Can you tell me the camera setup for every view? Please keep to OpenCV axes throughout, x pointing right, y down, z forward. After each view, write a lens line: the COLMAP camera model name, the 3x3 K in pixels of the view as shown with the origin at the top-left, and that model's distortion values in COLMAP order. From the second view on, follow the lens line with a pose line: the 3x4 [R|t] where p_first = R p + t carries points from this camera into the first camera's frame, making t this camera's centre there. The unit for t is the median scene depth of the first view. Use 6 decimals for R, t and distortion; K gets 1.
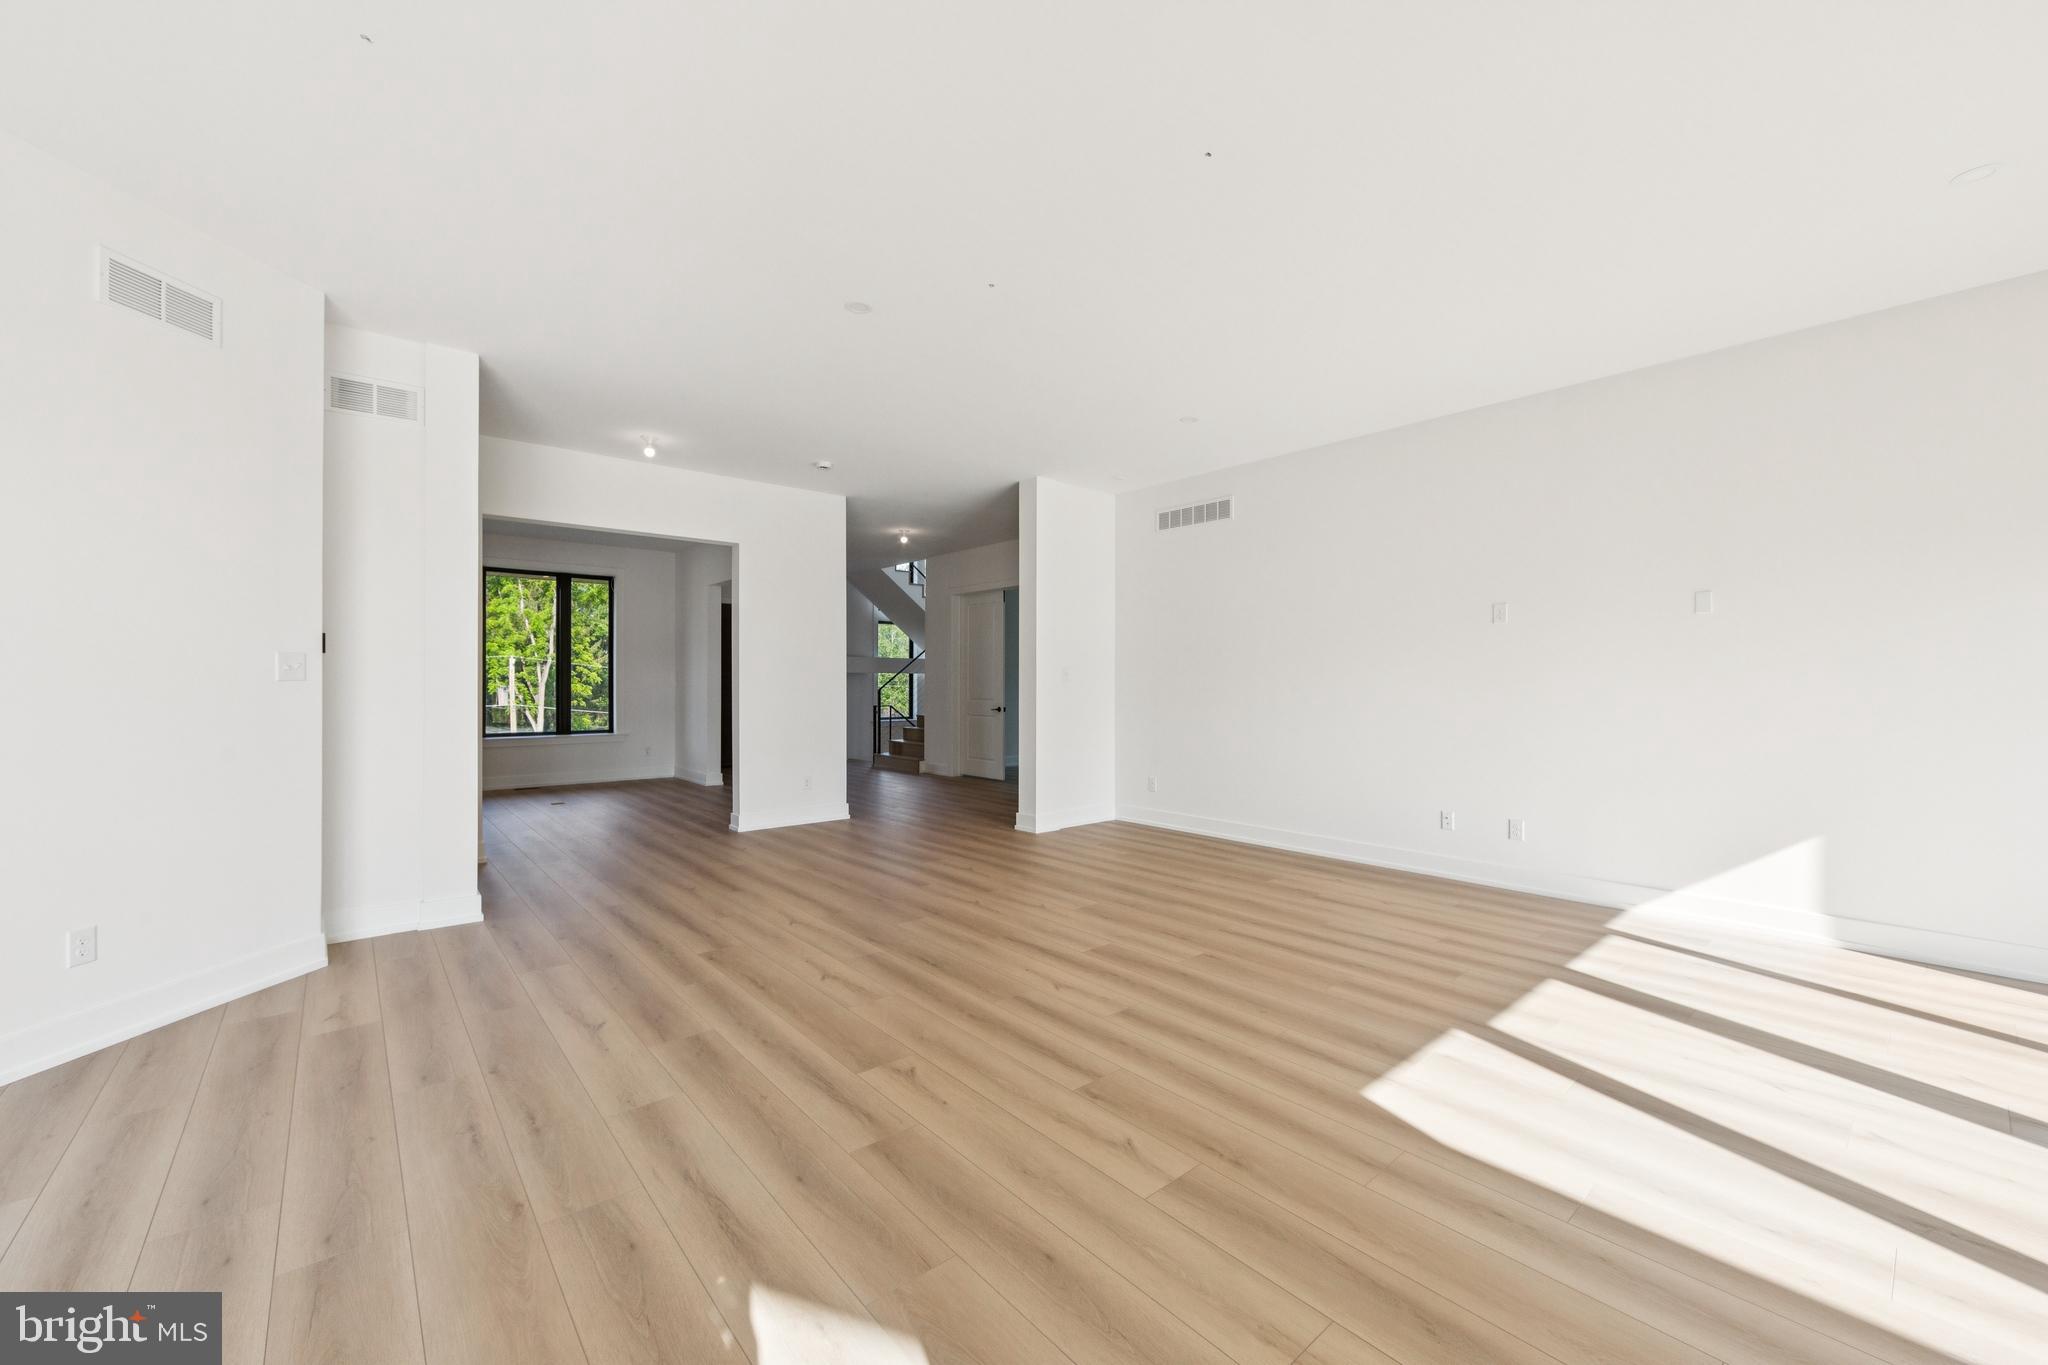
lens RADIAL K [[802.9, 0, 1024.3], [0, 802.9, 682.5], [0, 0, 1]] dist [0.003452, -0.000042]
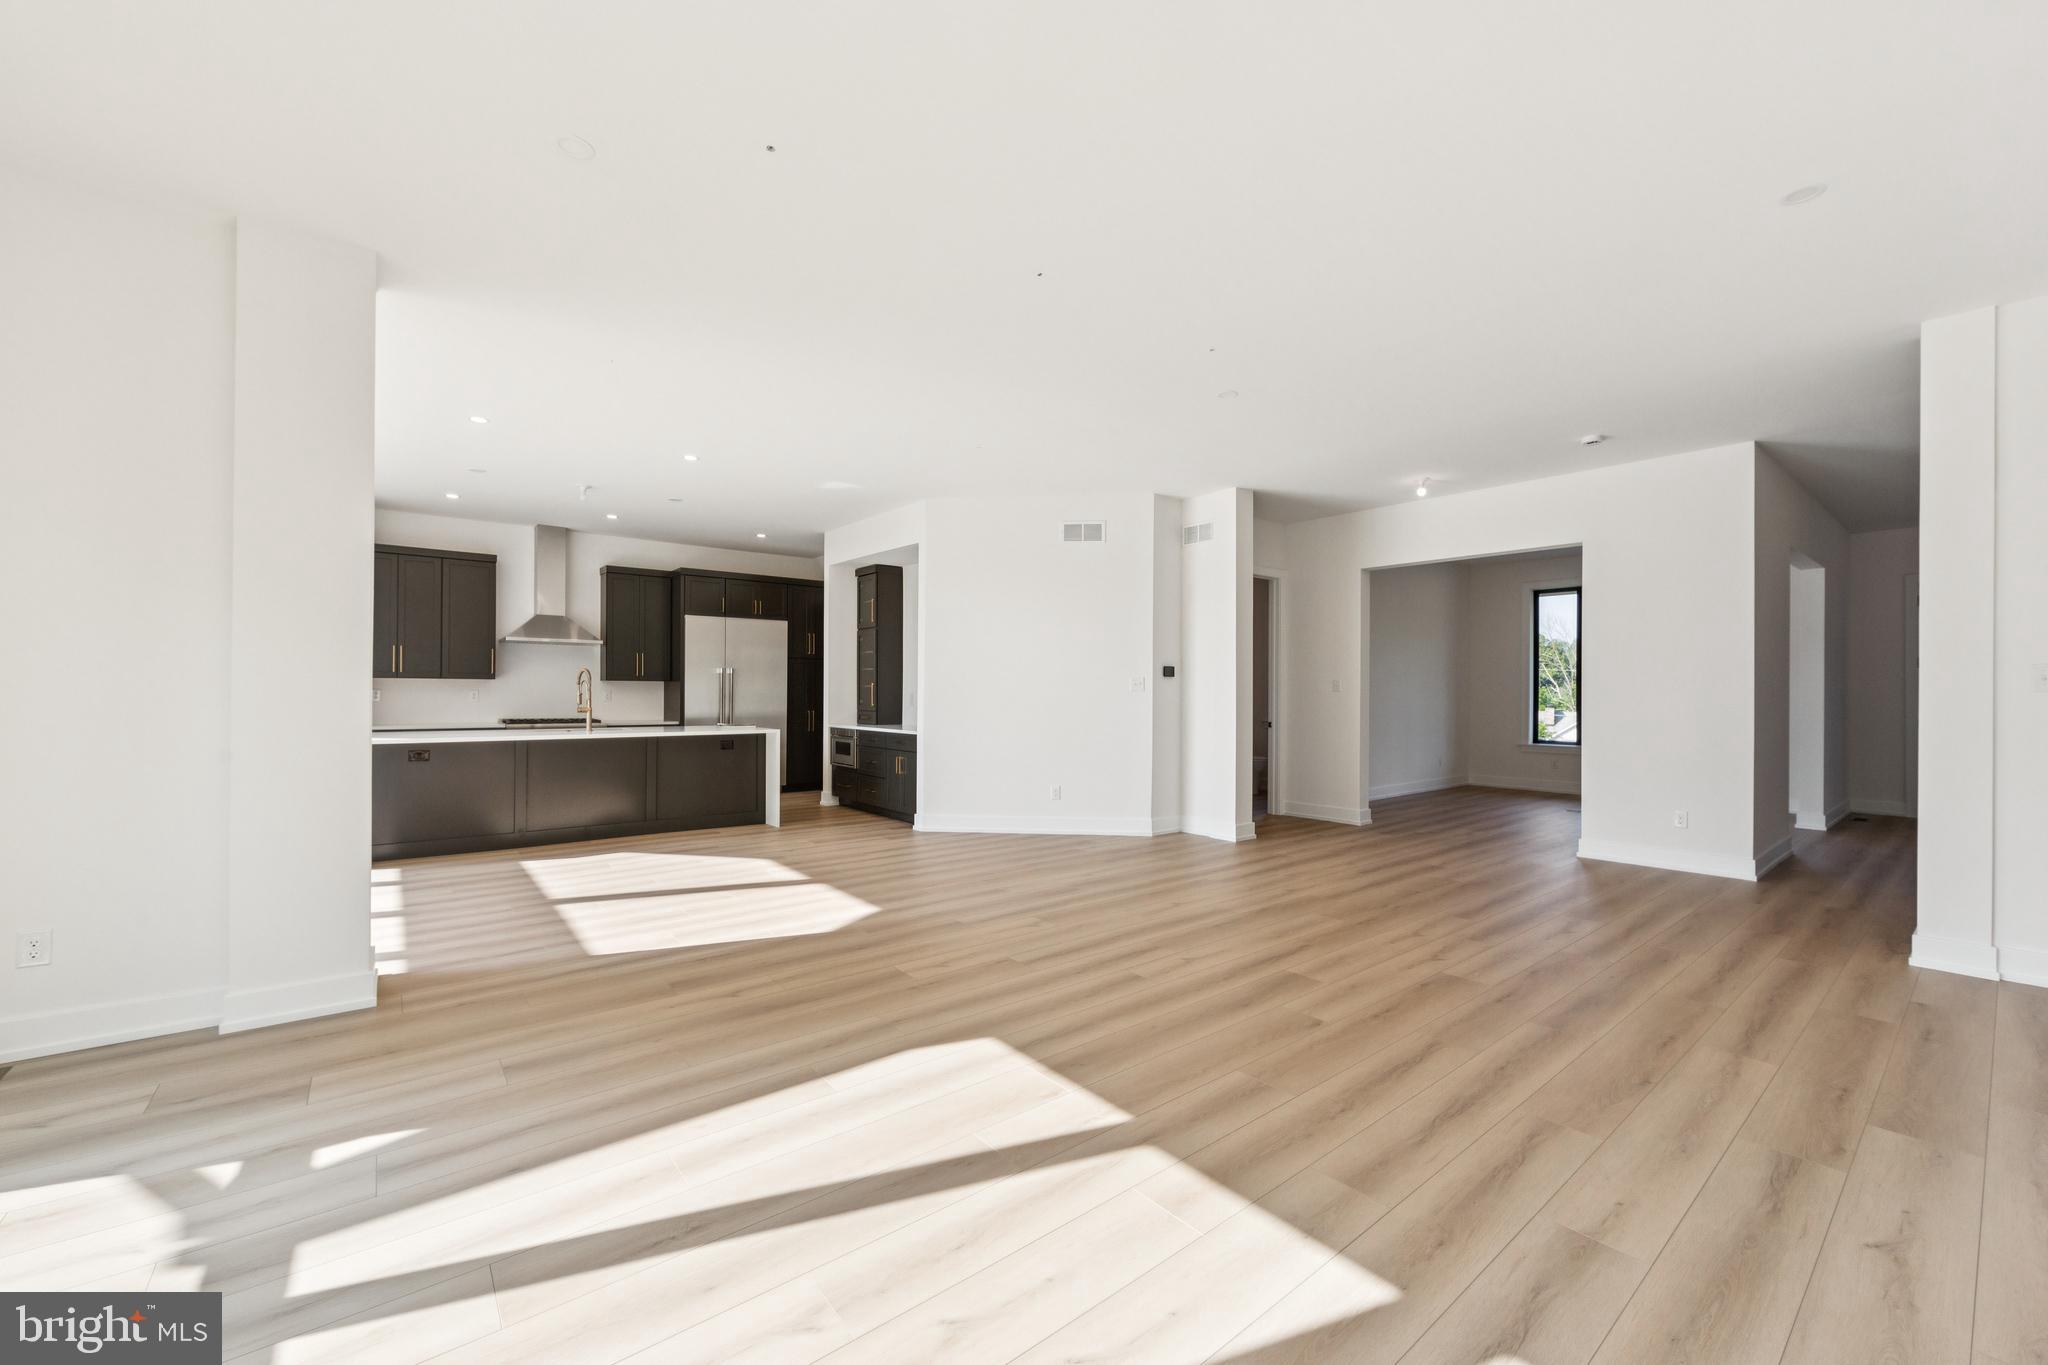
lens RADIAL K [[802.9, 0, 1023.8], [0, 802.9, 687.6], [0, 0, 1]] dist [0.003452, -0.000042]
pose [[-0.026215, -0.003656, -0.999650, 1.155071], [-0.003464, 0.999988, -0.003567, -0.001364], [0.999650, 0.003370, -0.026228, 0.774662]]
